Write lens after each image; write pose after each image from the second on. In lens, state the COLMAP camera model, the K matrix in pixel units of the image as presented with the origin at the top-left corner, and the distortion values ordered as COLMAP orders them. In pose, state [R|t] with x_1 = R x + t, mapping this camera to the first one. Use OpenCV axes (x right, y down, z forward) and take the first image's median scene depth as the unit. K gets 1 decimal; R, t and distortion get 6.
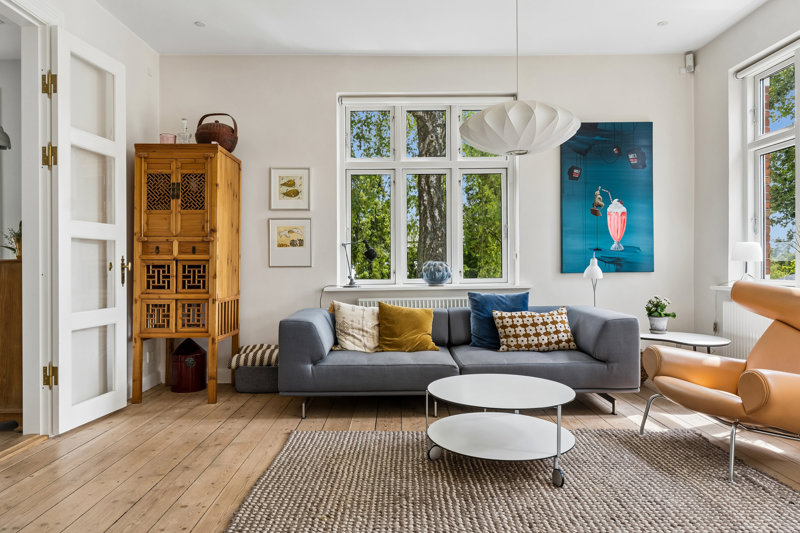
lens RADIAL K [[524.3, 0, 401.3], [0, 524.3, 269.1], [0, 0, 1]] dist [0.004424, -0.000202]
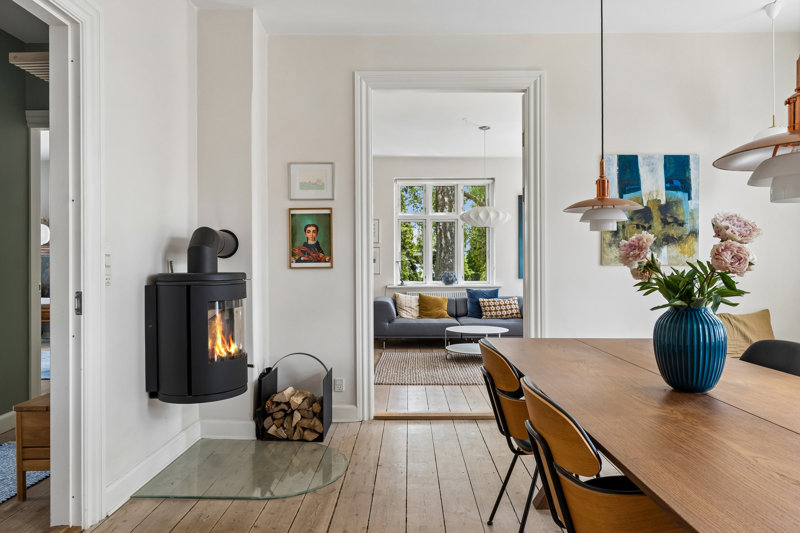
lens RADIAL K [[534.9, 0, 397.6], [0, 534.9, 261.7], [0, 0, 1]] dist [0.007508, 0.002445]
pose [[0.999706, 0.005969, -0.023482, -0.075602], [-0.006296, 0.999884, -0.013858, -0.024042], [0.023396, 0.014002, 0.999628, -0.942487]]
